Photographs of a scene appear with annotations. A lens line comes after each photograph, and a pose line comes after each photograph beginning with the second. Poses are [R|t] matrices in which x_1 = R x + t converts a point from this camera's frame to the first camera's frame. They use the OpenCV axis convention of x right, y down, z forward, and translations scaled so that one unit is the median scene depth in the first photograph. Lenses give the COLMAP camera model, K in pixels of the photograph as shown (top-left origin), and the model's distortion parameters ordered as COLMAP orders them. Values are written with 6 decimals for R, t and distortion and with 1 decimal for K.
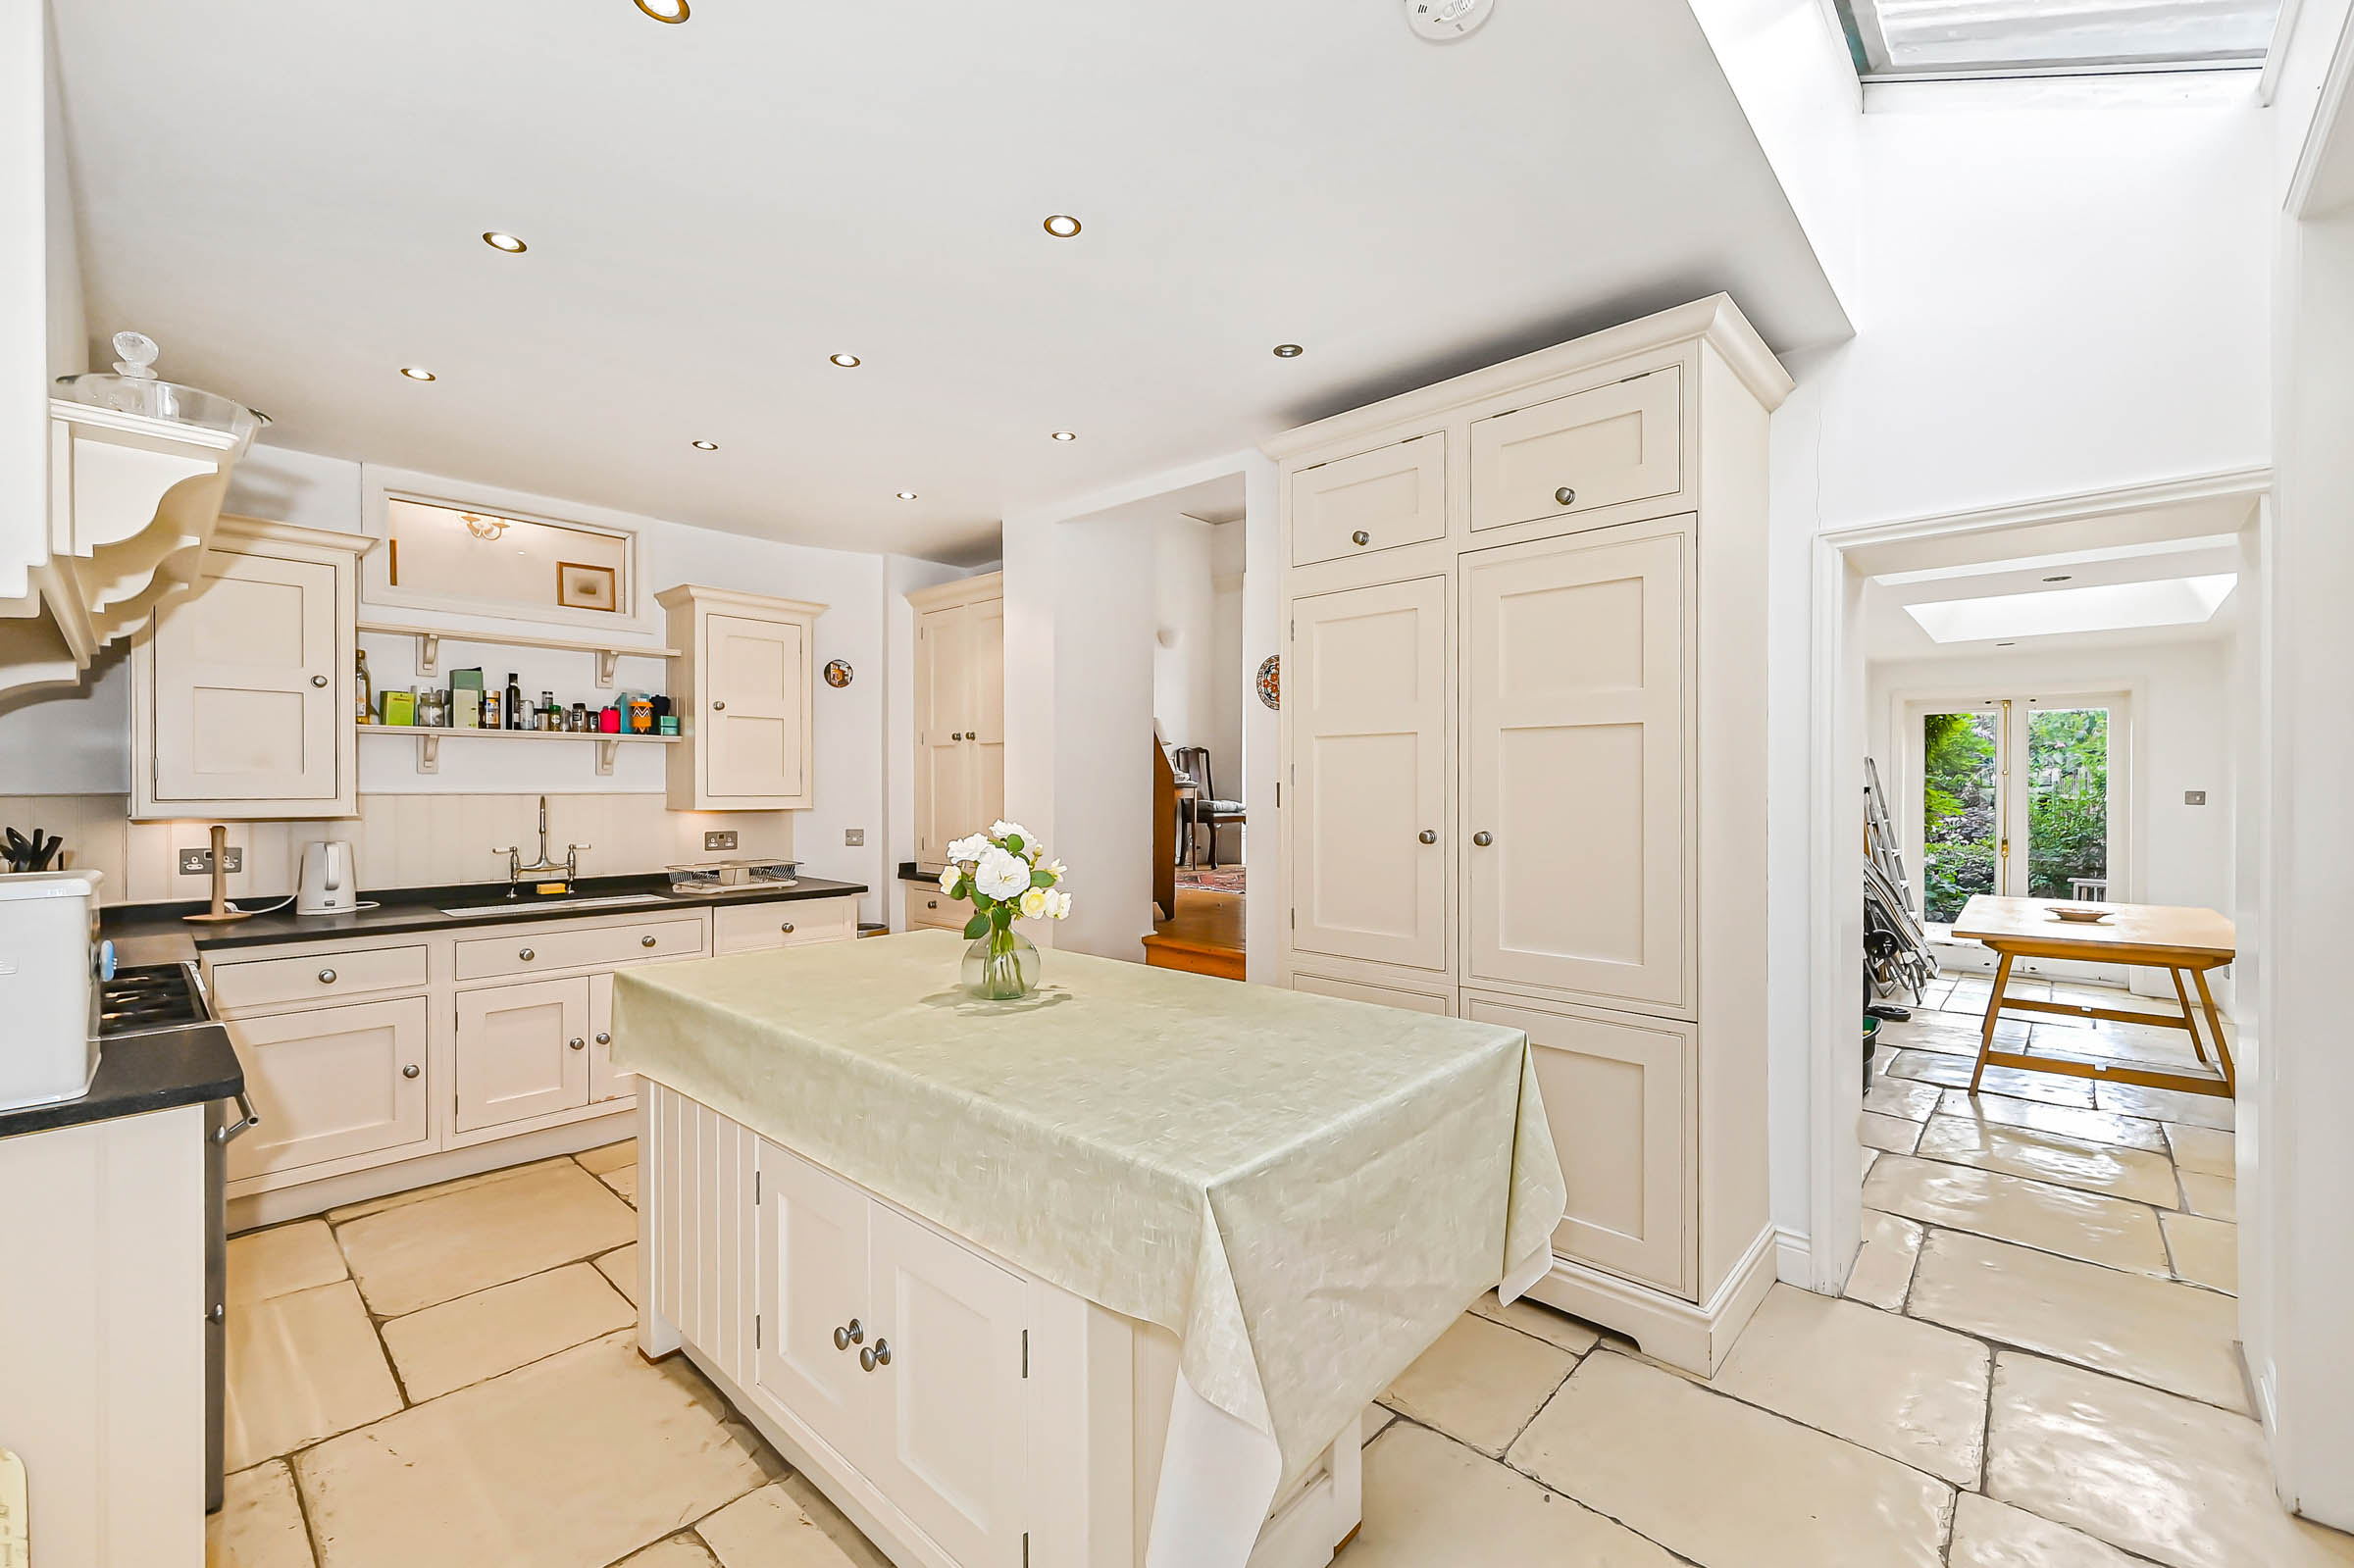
lens RADIAL K [[964.3, 0, 1175.7], [0, 964.3, 786.0], [0, 0, 1]] dist [-0.000341, -0.000010]
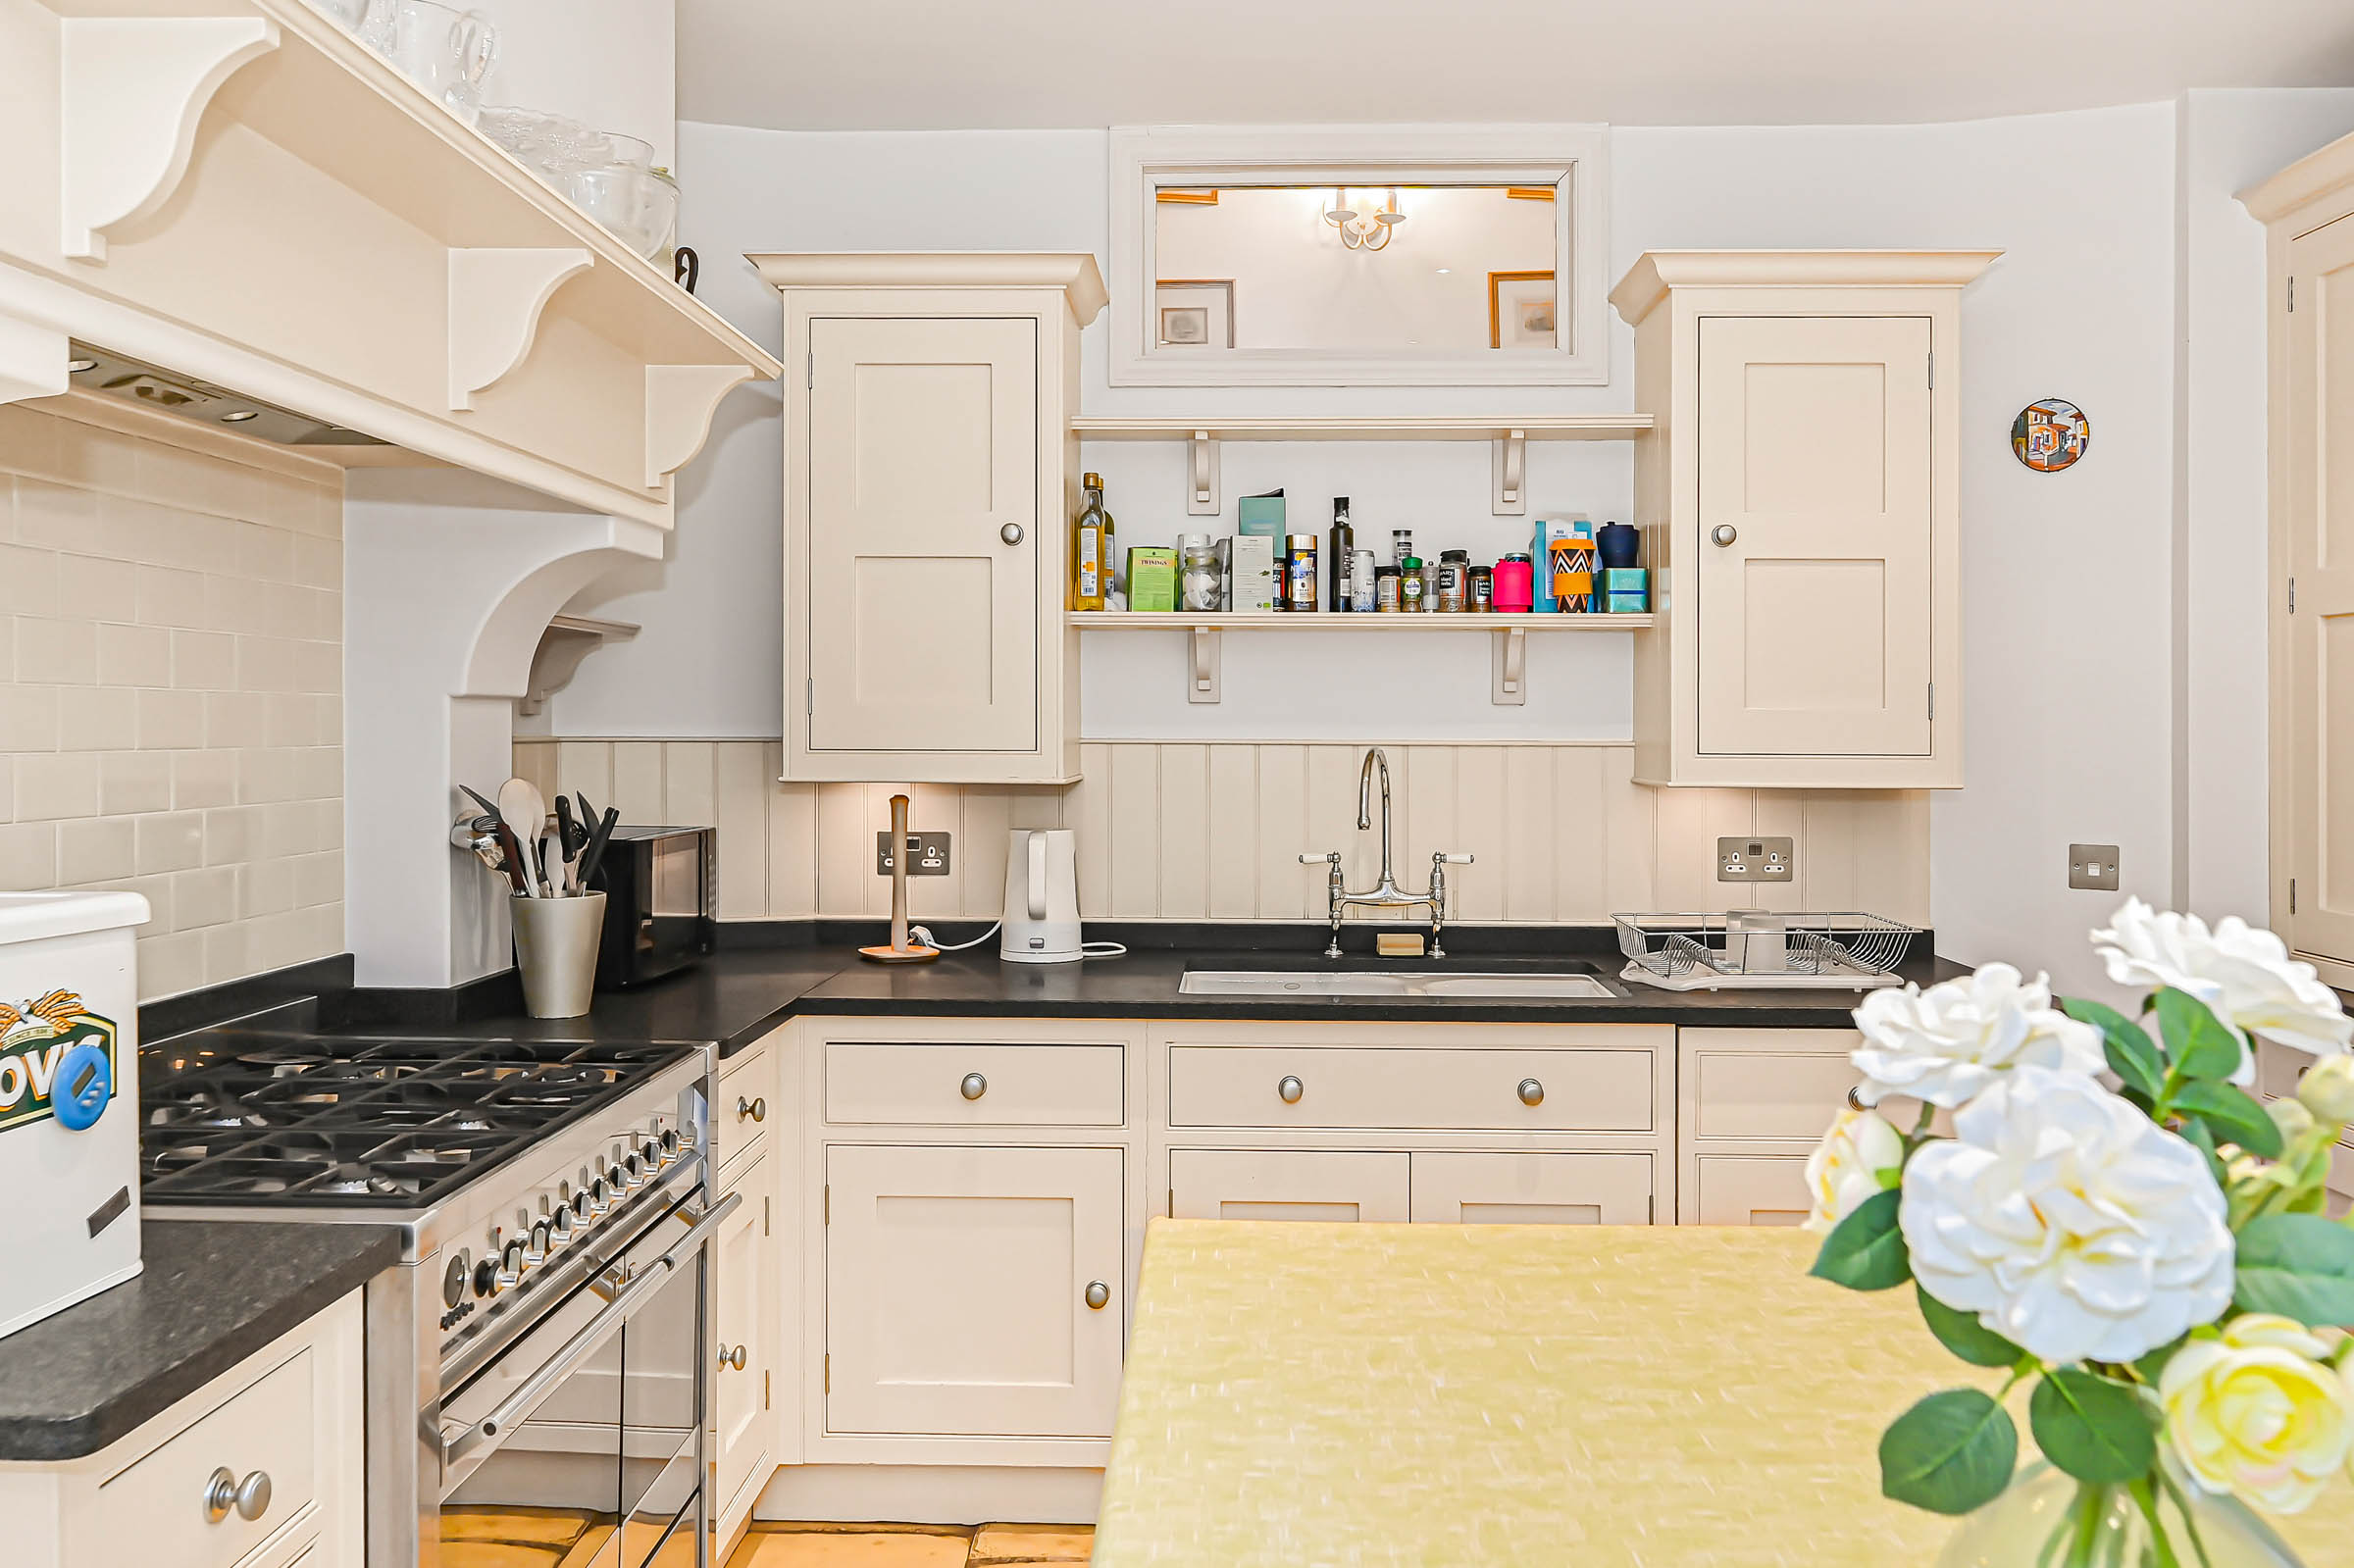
lens RADIAL K [[1926.7, 0, 1198.4], [0, 1926.7, 724.2], [0, 0, 1]] dist [-0.007810, 0.009521]
pose [[0.665328, 0.001771, -0.746549, -0.006815], [-0.003795, 0.999992, -0.001010, -0.000586], [0.746542, 0.003505, 0.665329, 0.295670]]
